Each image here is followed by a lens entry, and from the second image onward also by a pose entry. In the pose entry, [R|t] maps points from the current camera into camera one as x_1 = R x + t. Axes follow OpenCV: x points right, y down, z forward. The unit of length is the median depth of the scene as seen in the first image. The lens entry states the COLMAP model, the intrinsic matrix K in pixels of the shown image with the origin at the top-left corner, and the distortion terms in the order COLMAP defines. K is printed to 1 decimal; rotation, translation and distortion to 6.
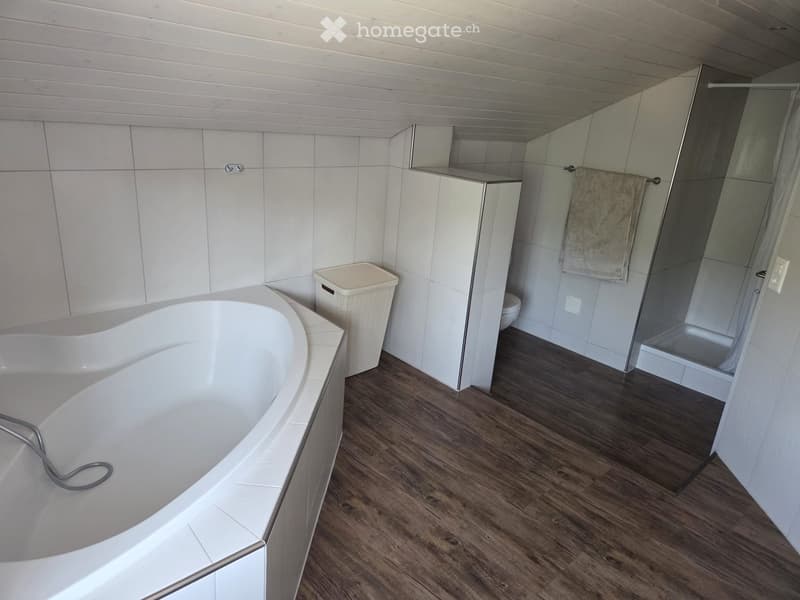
lens RADIAL K [[540.2, 0, 401.9], [0, 540.2, 302.1], [0, 0, 1]] dist [0.032084, -0.039945]
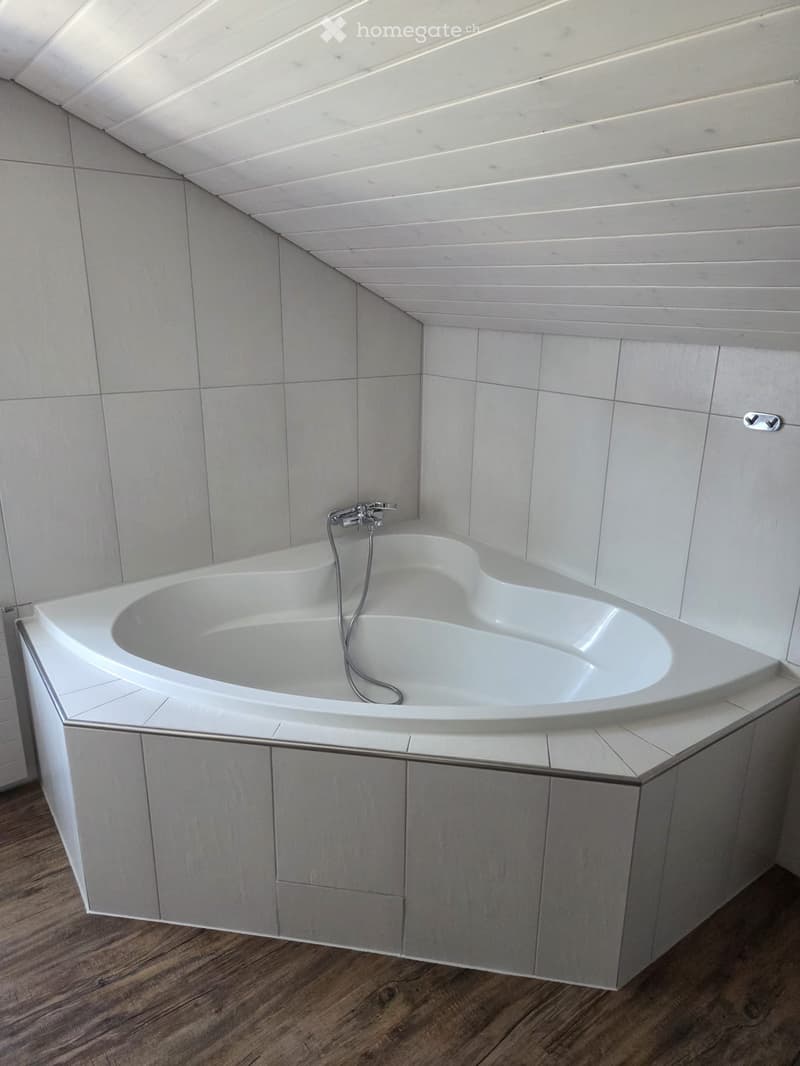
lens RADIAL K [[719.8, 0, 403.9], [0, 719.8, 528.6], [0, 0, 1]] dist [0.032084, -0.039945]
pose [[-0.103755, 0.238265, -0.965642, 0.506526], [-0.365460, 0.893832, 0.259814, -0.250989], [0.925026, 0.379860, -0.005663, 0.860445]]
